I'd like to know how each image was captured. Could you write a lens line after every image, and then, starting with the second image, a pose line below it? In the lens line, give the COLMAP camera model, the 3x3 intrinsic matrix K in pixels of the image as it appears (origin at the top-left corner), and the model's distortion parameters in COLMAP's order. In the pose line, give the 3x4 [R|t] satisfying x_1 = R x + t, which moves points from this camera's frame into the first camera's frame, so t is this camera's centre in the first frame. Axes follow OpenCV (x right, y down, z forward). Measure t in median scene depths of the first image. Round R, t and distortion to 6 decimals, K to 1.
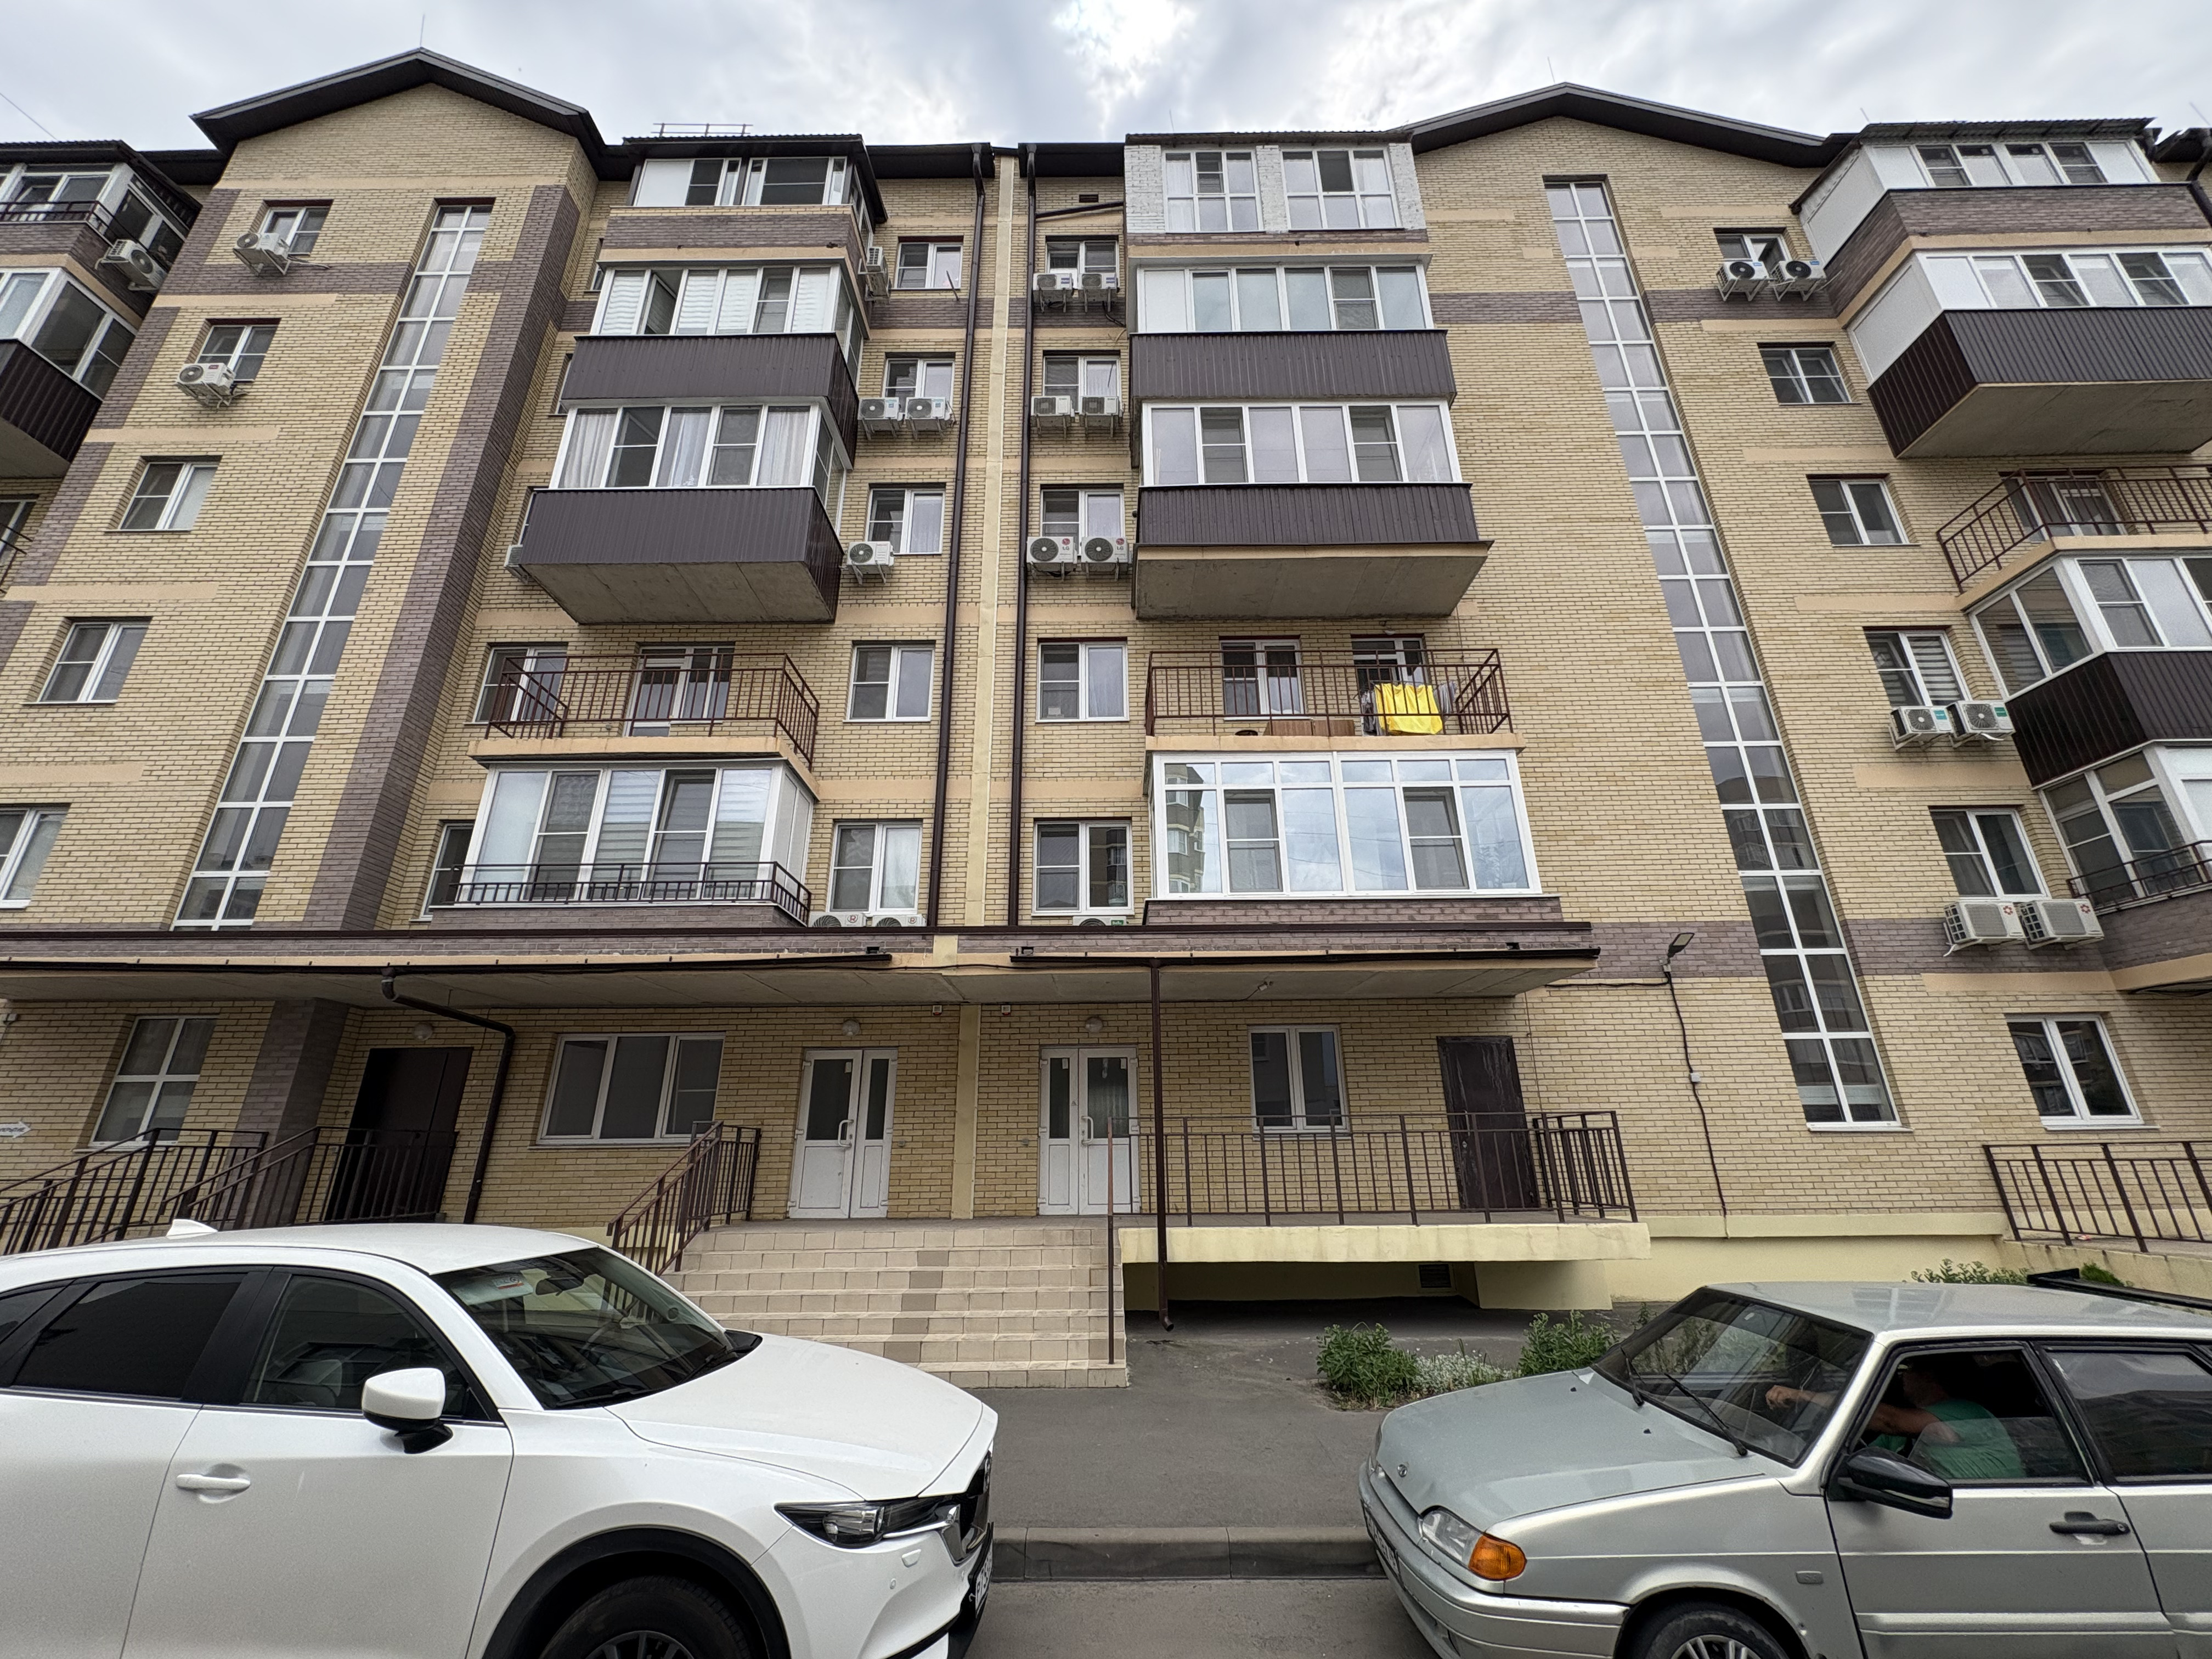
lens RADIAL K [[876.2, 0, 1106.4], [0, 876.2, 833.7], [0, 0, 1]] dist [0.000549, 0.000385]
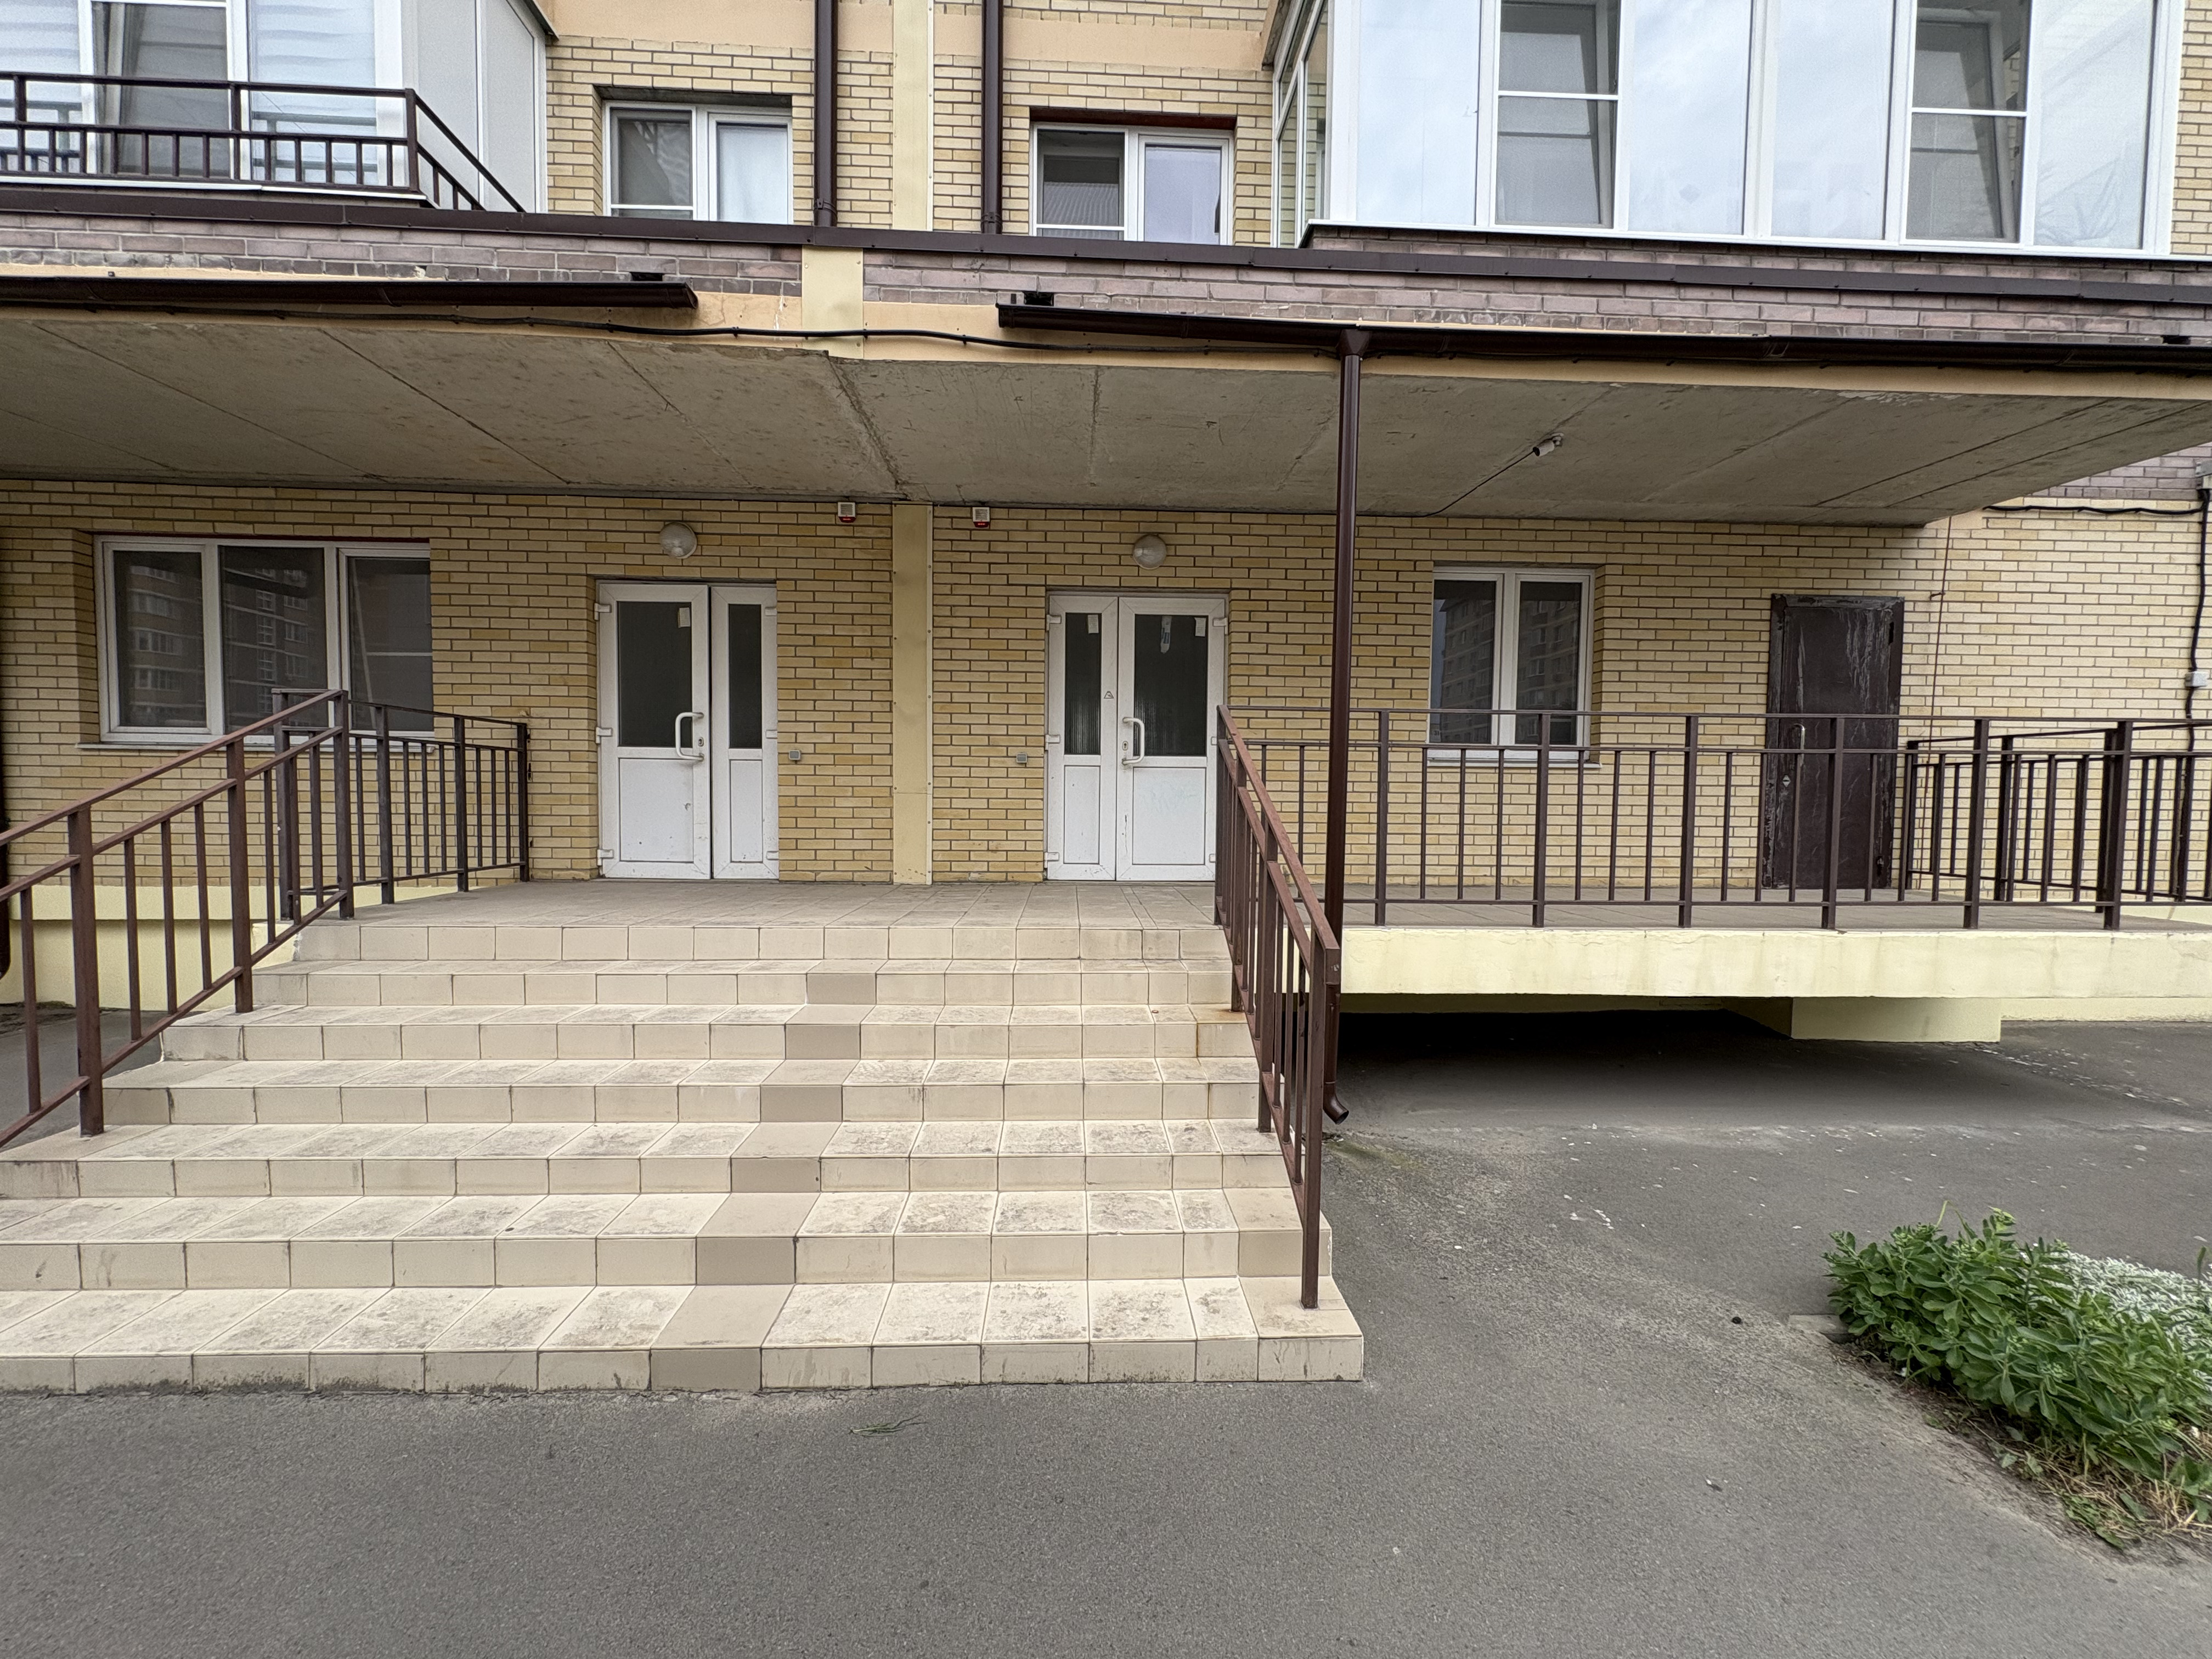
lens RADIAL K [[876.2, 0, 1105.8], [0, 876.2, 828.9], [0, 0, 1]] dist [0.000549, 0.000385]
pose [[0.998641, 0.019939, 0.048152, -0.064490], [-0.037016, 0.921756, 0.386000, 0.174350], [-0.036688, -0.387258, 0.921241, 0.464008]]
